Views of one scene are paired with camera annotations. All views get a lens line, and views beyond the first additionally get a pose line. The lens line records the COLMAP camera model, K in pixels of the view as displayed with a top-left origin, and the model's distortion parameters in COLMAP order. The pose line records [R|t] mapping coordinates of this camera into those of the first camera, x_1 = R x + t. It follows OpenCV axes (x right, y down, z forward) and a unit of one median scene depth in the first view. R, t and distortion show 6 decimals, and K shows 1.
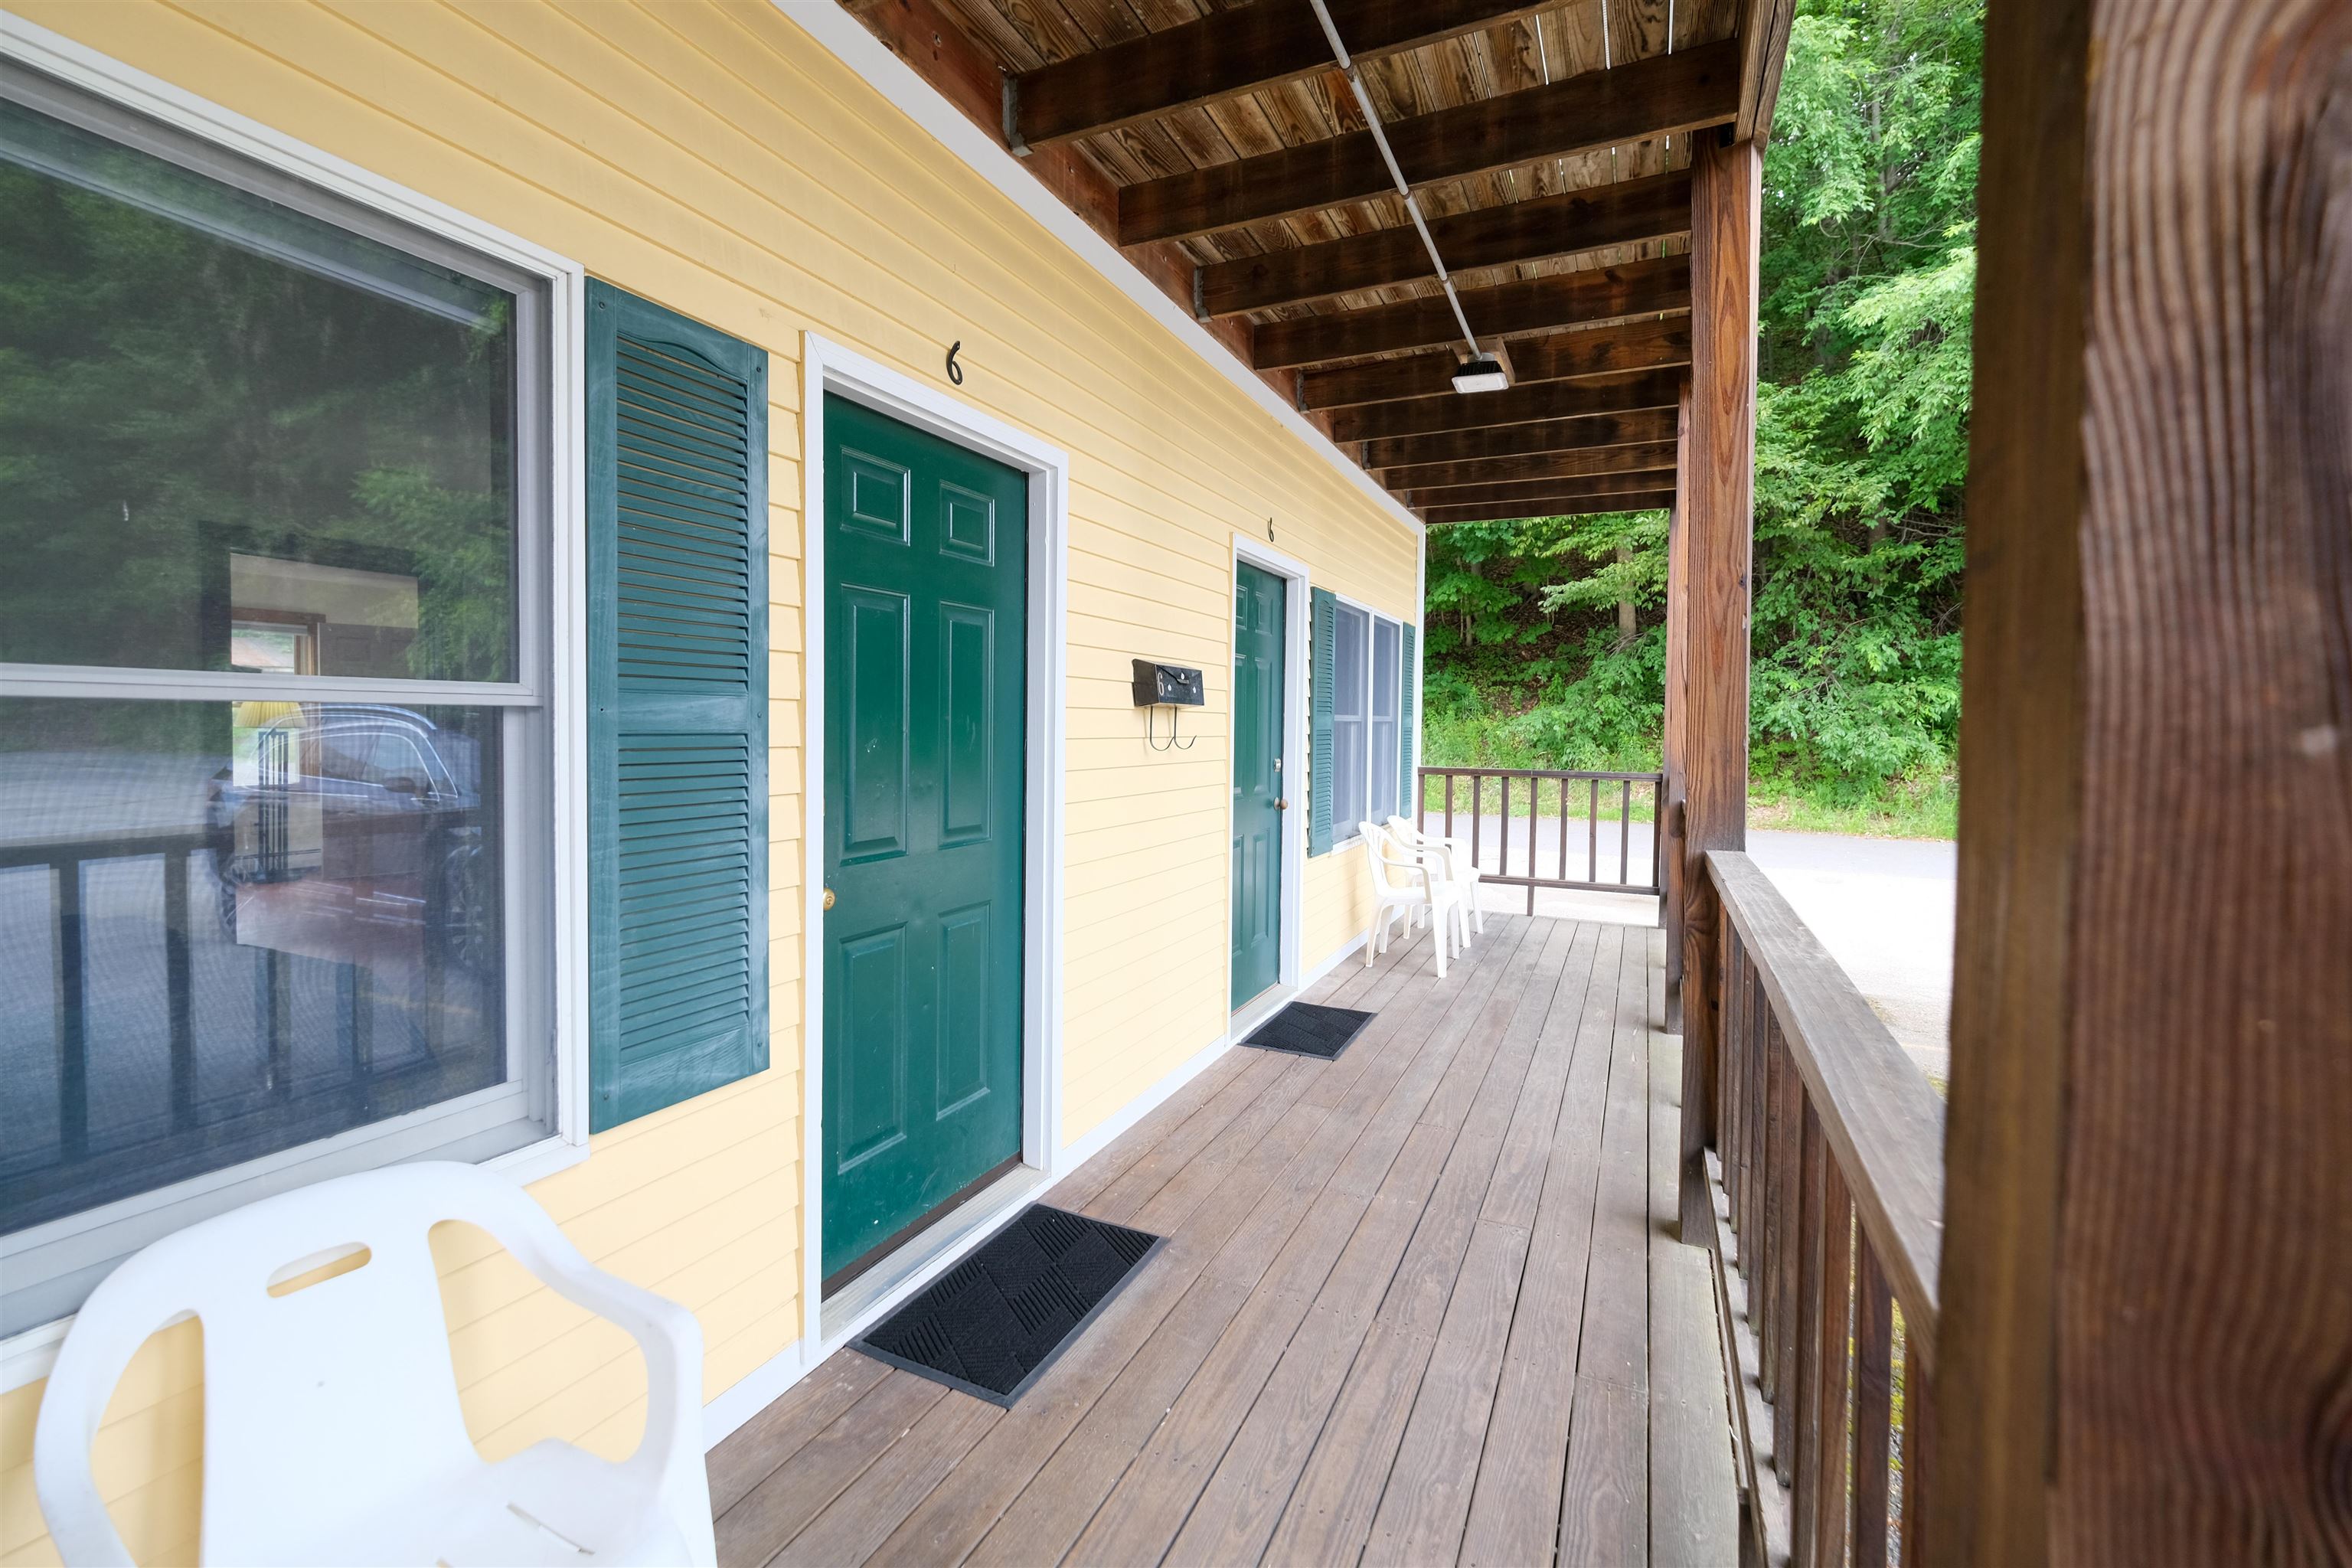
lens RADIAL K [[1031.2, 0, 1170.5], [0, 1031.2, 755.7], [0, 0, 1]] dist [-0.000972, -0.000645]
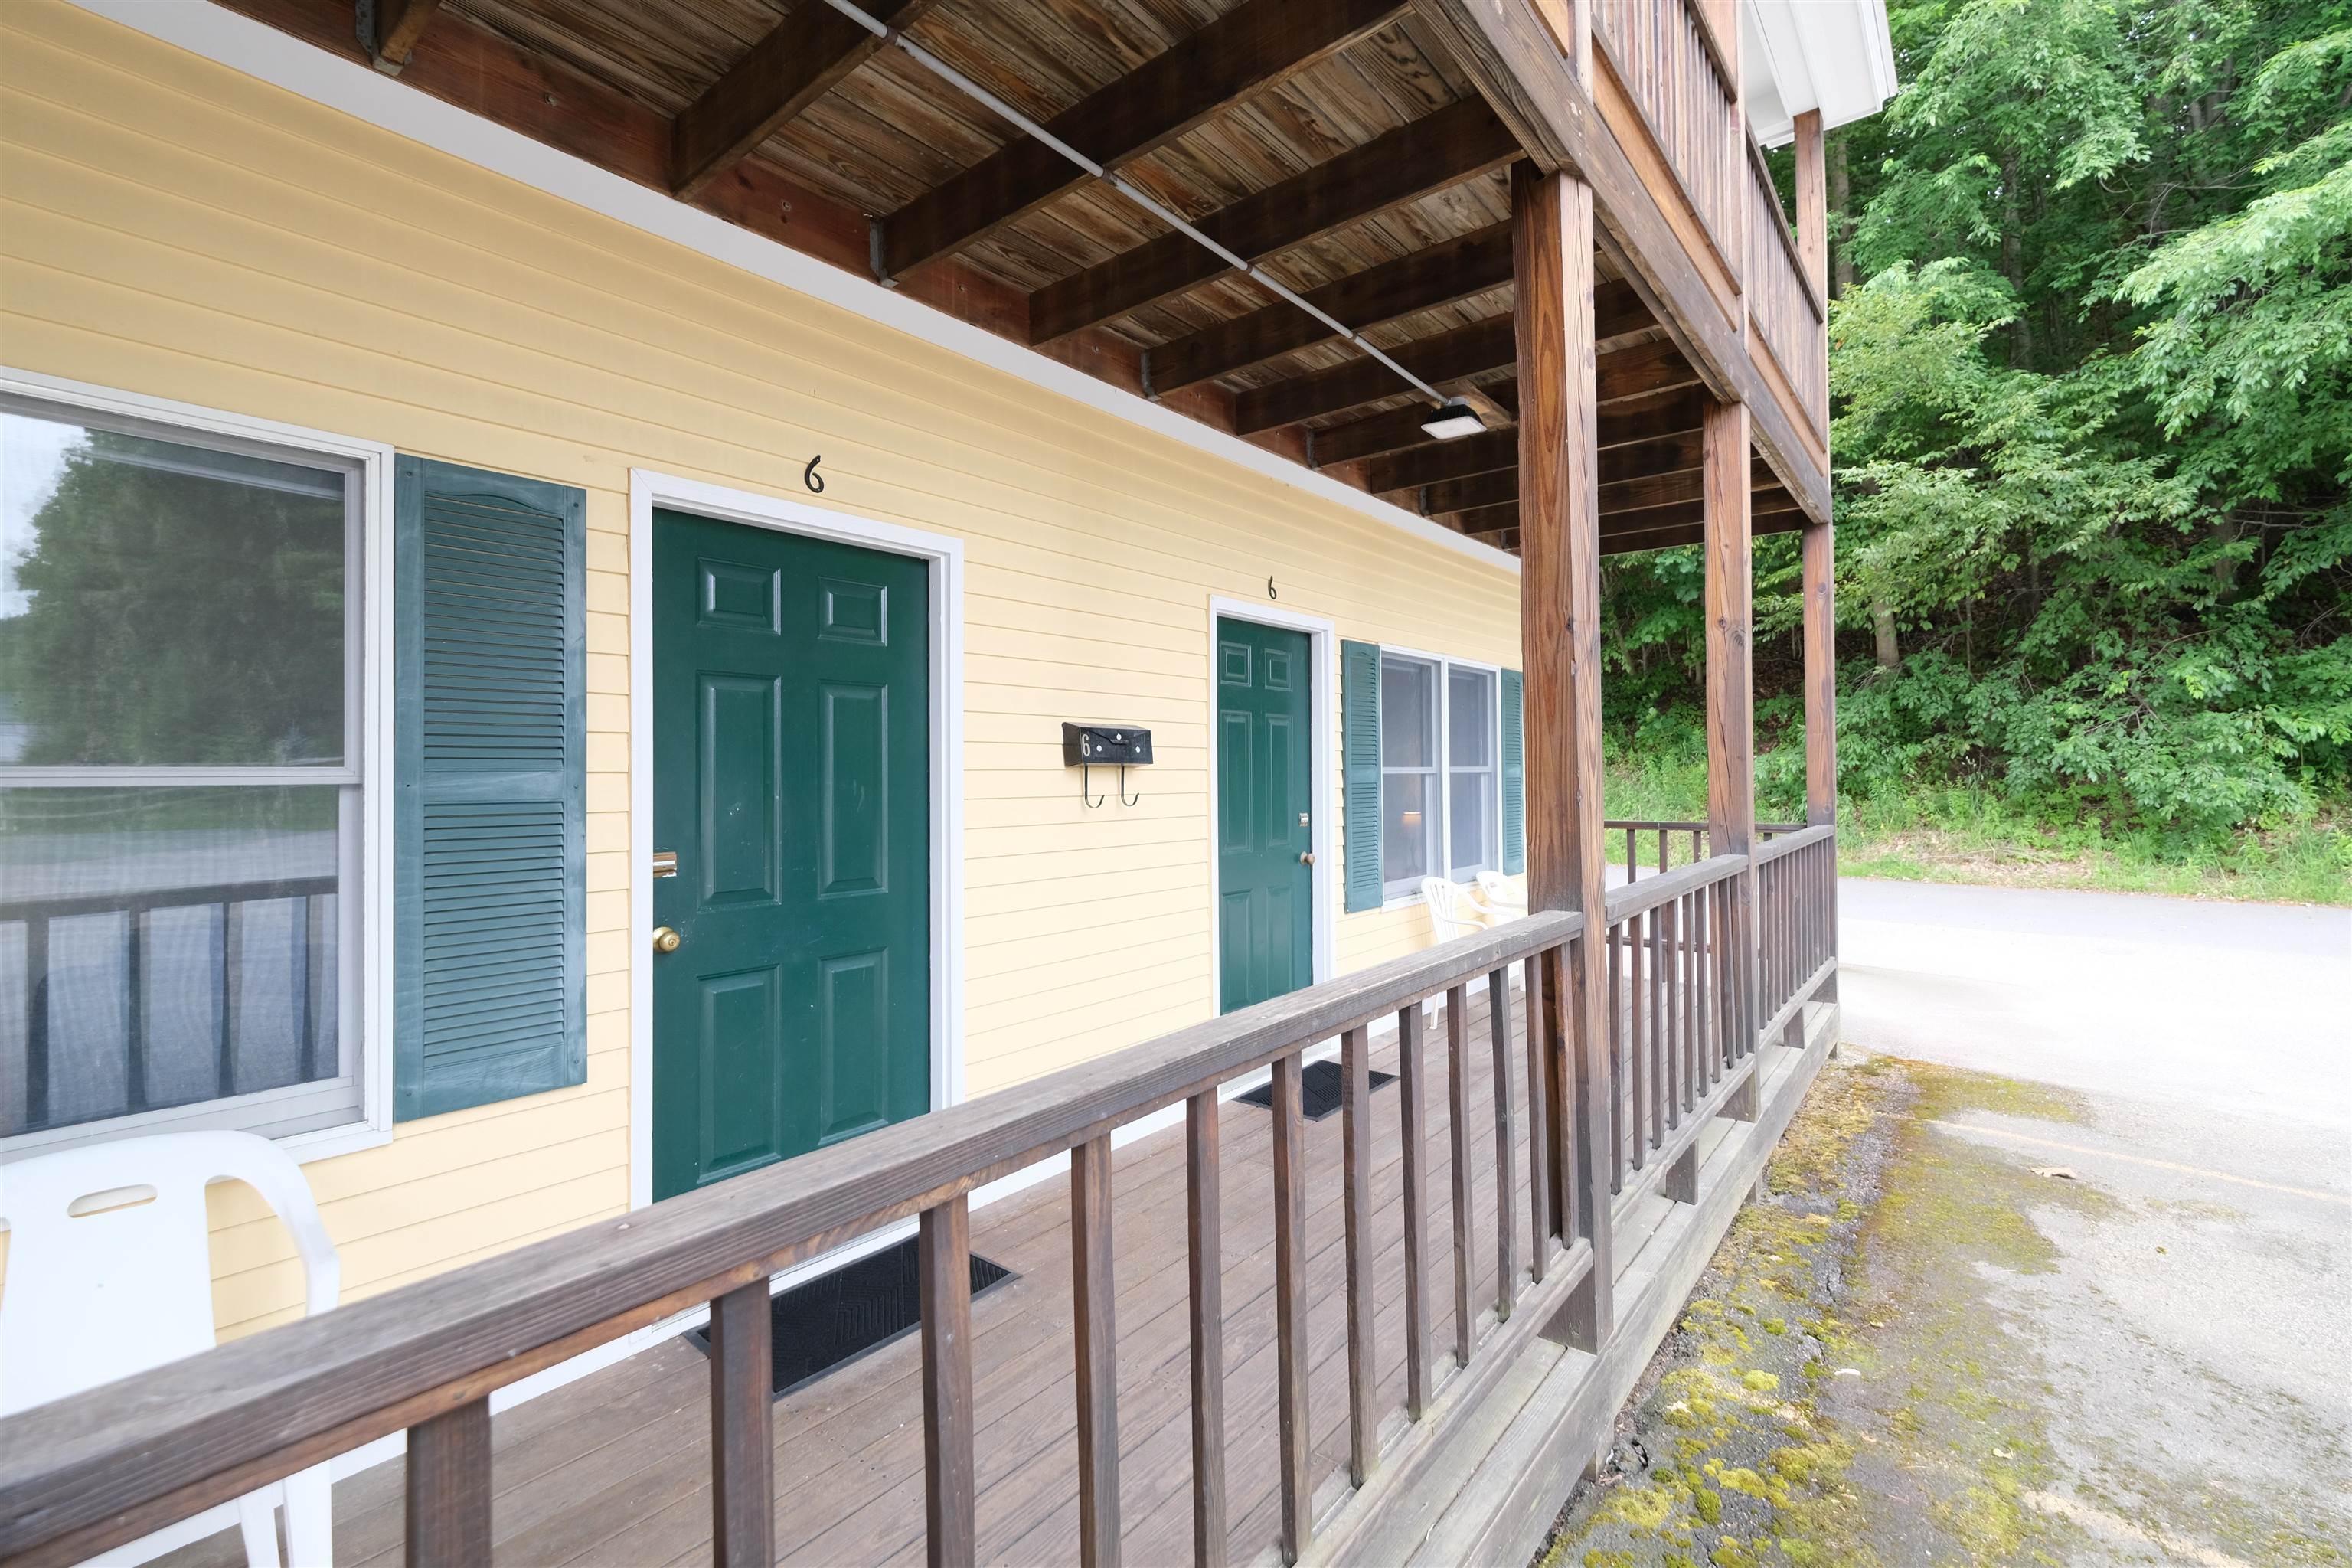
lens RADIAL K [[1030.0, 0, 1172.6], [0, 1030.0, 761.2], [0, 0, 1]] dist [-0.012089, 0.006801]
pose [[0.968638, -0.020890, -0.247595, 0.355717], [0.009653, 0.998871, -0.046509, -0.003485], [0.248287, 0.042660, 0.967747, 0.003841]]
